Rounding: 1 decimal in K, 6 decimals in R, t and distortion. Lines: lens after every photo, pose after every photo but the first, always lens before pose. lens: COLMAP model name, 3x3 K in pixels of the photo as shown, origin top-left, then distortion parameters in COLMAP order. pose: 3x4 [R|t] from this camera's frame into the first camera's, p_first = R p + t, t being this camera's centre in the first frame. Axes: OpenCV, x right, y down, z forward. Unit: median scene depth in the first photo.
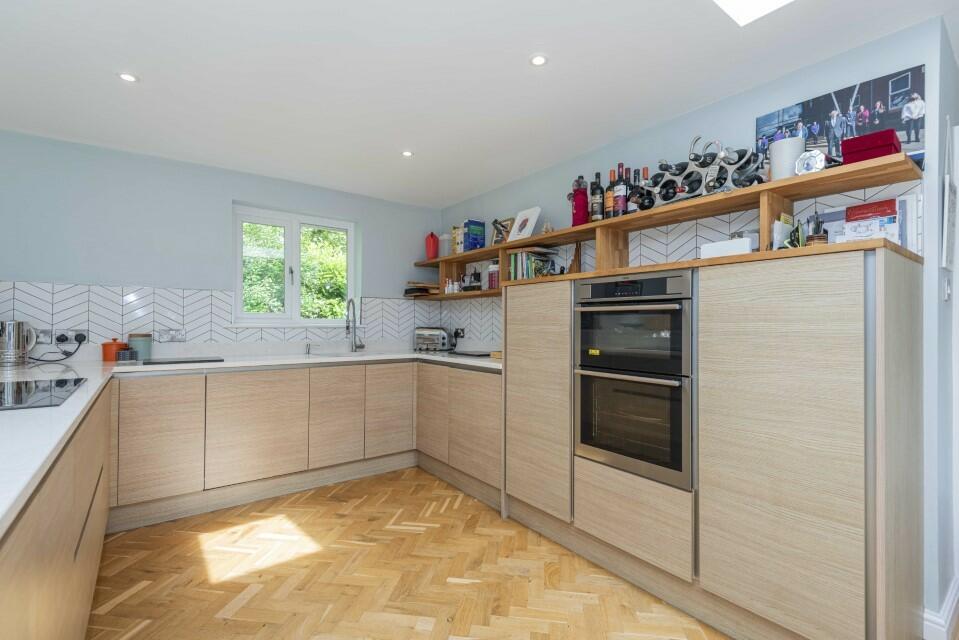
lens RADIAL K [[442.7, 0, 484.4], [0, 442.7, 324.1], [0, 0, 1]] dist [-0.001765, -0.003445]
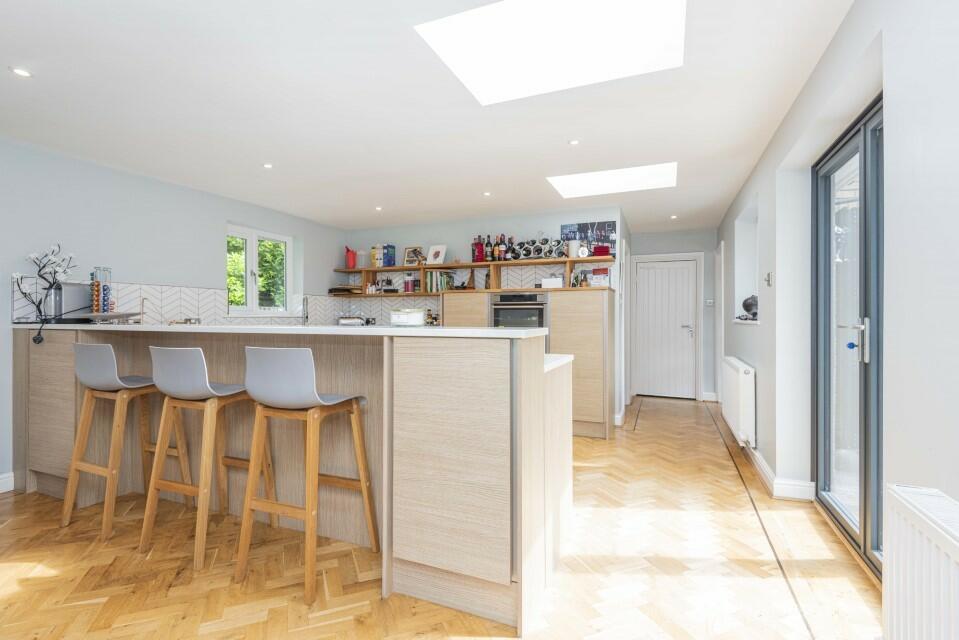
lens RADIAL K [[442.7, 0, 478.3], [0, 442.7, 317.0], [0, 0, 1]] dist [-0.001765, -0.003445]
pose [[0.874651, -0.001185, 0.484752, -0.750169], [0.000272, 0.999998, 0.001953, 0.008430], [-0.484753, -0.001576, 0.874650, -0.690278]]
